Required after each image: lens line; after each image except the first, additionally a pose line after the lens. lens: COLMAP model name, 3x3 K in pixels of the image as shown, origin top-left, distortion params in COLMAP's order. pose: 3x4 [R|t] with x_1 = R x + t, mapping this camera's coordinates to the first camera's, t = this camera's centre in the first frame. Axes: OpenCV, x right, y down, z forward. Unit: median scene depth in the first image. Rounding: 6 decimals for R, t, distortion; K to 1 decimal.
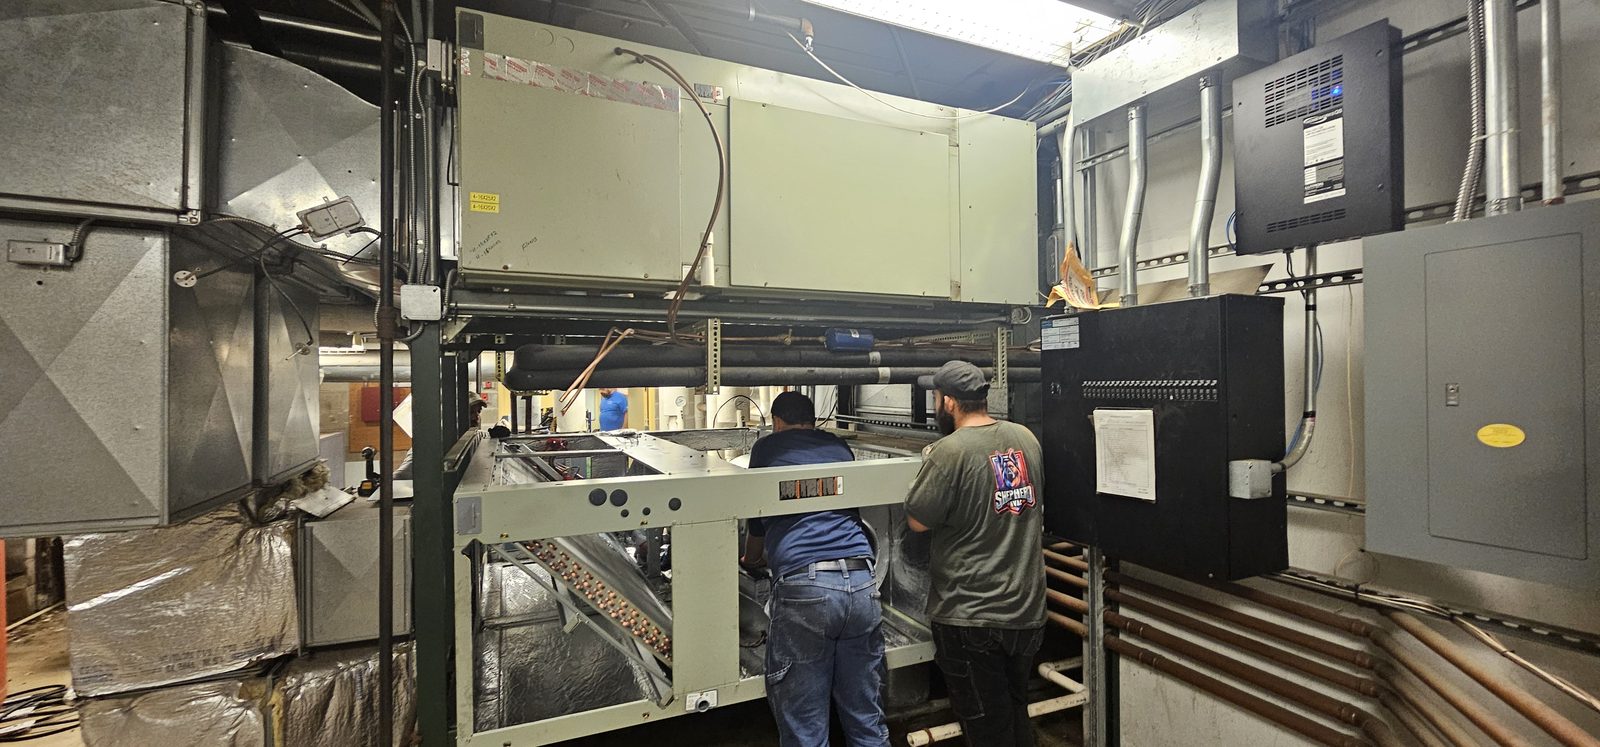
lens RADIAL K [[653.8, 0, 800.0], [0, 653.8, 373.5], [0, 0, 1]] dist [0.001628, -0.000571]
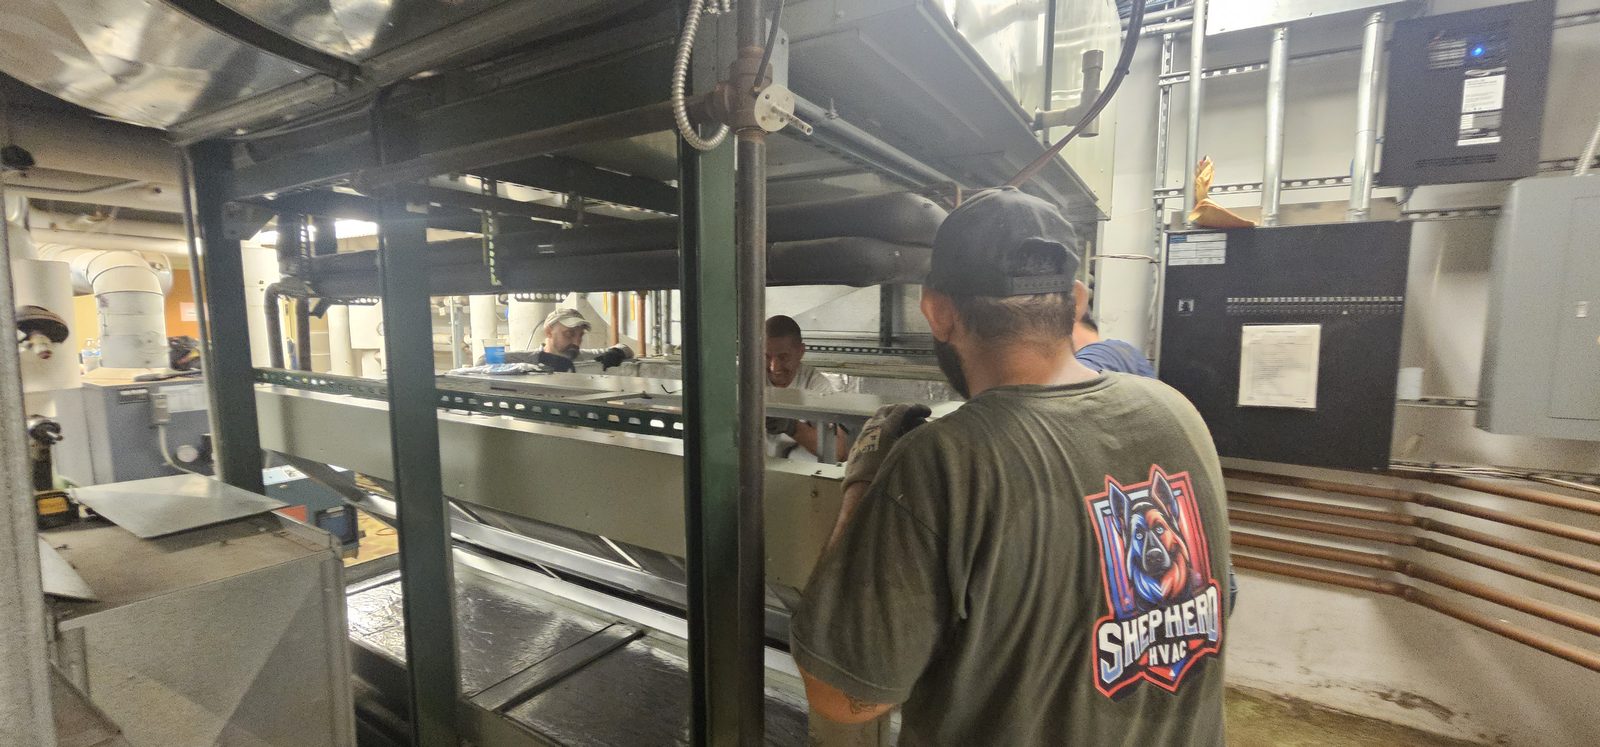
lens RADIAL K [[656.8, 0, 790.9], [0, 656.8, 381.6], [0, 0, 1]] dist [-0.002725, -0.000422]
pose [[0.833633, -0.038176, 0.550997, -0.791635], [-0.023124, 0.994321, 0.103877, 0.058078], [-0.551834, -0.099336, 0.828017, 0.586284]]
